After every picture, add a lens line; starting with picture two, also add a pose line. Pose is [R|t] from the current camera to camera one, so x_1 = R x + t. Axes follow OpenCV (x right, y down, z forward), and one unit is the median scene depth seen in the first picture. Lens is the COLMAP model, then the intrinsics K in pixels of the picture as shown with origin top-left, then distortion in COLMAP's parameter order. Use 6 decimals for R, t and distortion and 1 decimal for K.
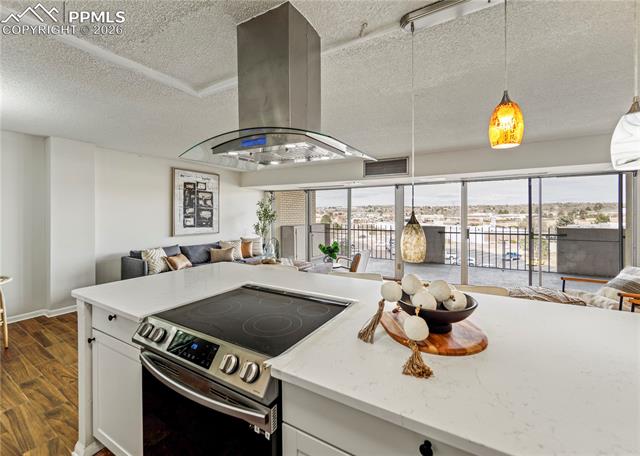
lens RADIAL K [[273.4, 0, 318.3], [0, 273.4, 216.3], [0, 0, 1]] dist [-0.001609, -0.000426]
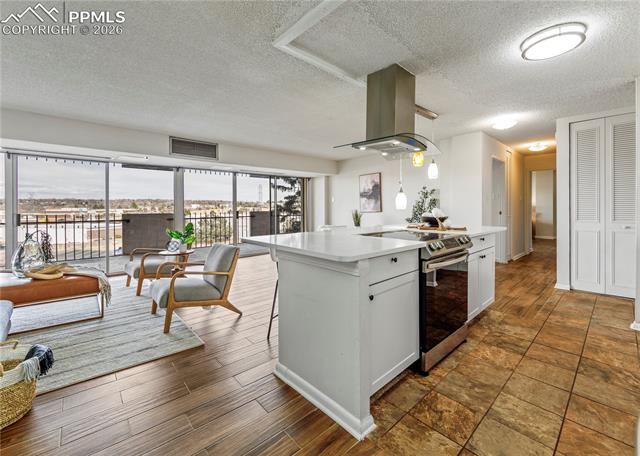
lens RADIAL K [[277.0, 0, 319.8], [0, 277.0, 207.9], [0, 0, 1]] dist [-0.001134, 0.000140]
pose [[0.291017, -0.001786, 0.956716, -0.503669], [0.014204, 0.999896, -0.002454, 0.037469], [-0.956612, 0.014303, 0.291012, 0.240973]]
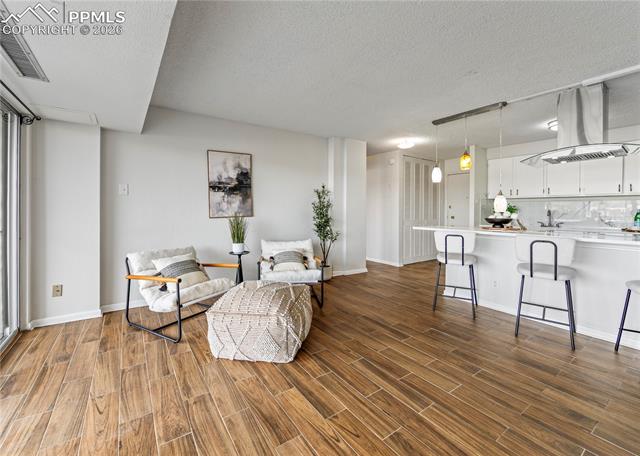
lens RADIAL K [[275.1, 0, 317.9], [0, 275.1, 211.5], [0, 0, 1]] dist [-0.001396, -0.000161]
pose [[-0.912935, -0.005602, 0.408067, 0.198018], [-0.000507, 0.999921, 0.012592, 0.032787], [-0.408106, 0.011289, -0.912865, 0.910502]]
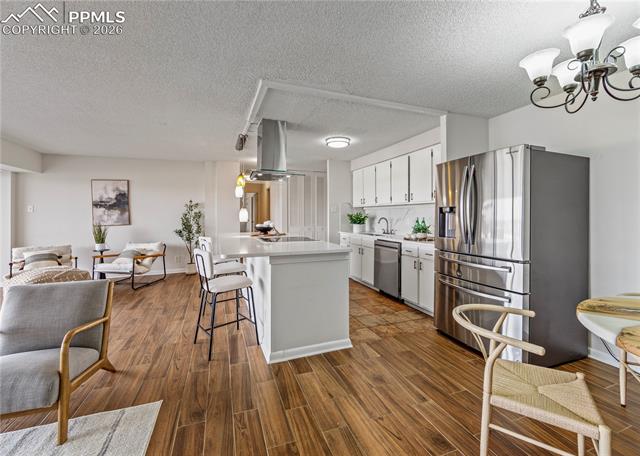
lens RADIAL K [[275.1, 0, 317.9], [0, 275.1, 211.5], [0, 0, 1]] dist [-0.001396, -0.000161]
pose [[-0.780224, 0.014169, 0.625340, -0.500136], [0.012504, 0.999897, -0.007055, 0.022304], [-0.625375, 0.002315, -0.780321, 0.676565]]
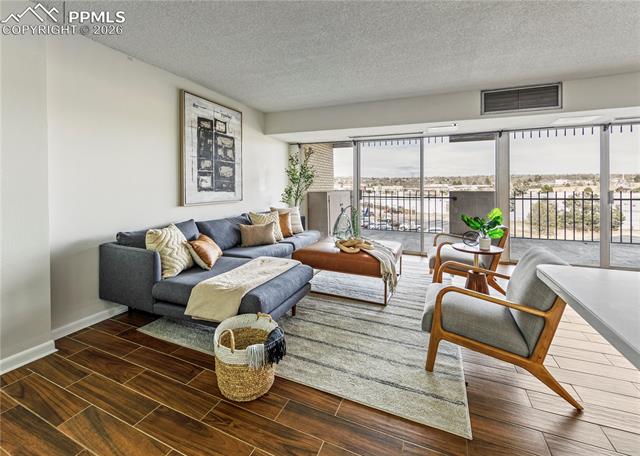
lens RADIAL K [[284.7, 0, 316.5], [0, 284.7, 188.5], [0, 0, 1]] dist [-0.000441, -0.000076]
pose [[0.989935, -0.004338, 0.141455, -0.307306], [0.004187, 0.999990, 0.001365, 0.033719], [-0.141460, -0.000759, 0.989944, 0.321687]]
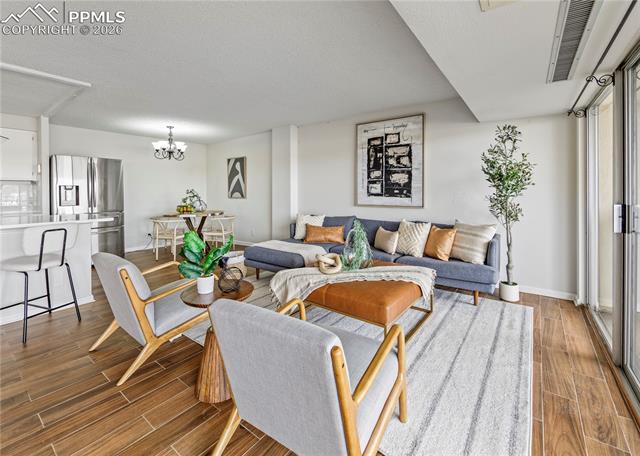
lens RADIAL K [[282.6, 0, 314.4], [0, 282.6, 191.0], [0, 0, 1]] dist [-0.000285, -0.000089]
pose [[-0.110641, 0.002006, -0.993858, 0.324835], [-0.003539, 0.999991, 0.002412, 0.024235], [0.993854, 0.003784, -0.110633, 0.897057]]
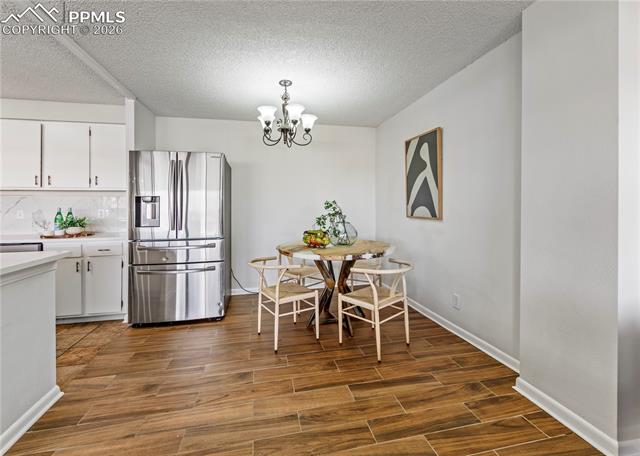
lens RADIAL K [[279.4, 0, 317.9], [0, 279.4, 203.5], [0, 0, 1]] dist [-0.003904, -0.000748]
pose [[-0.728822, 0.005793, -0.684679, -0.250404], [0.000822, 0.999971, 0.007585, 0.023412], [0.684703, 0.004966, -0.728805, 0.717648]]
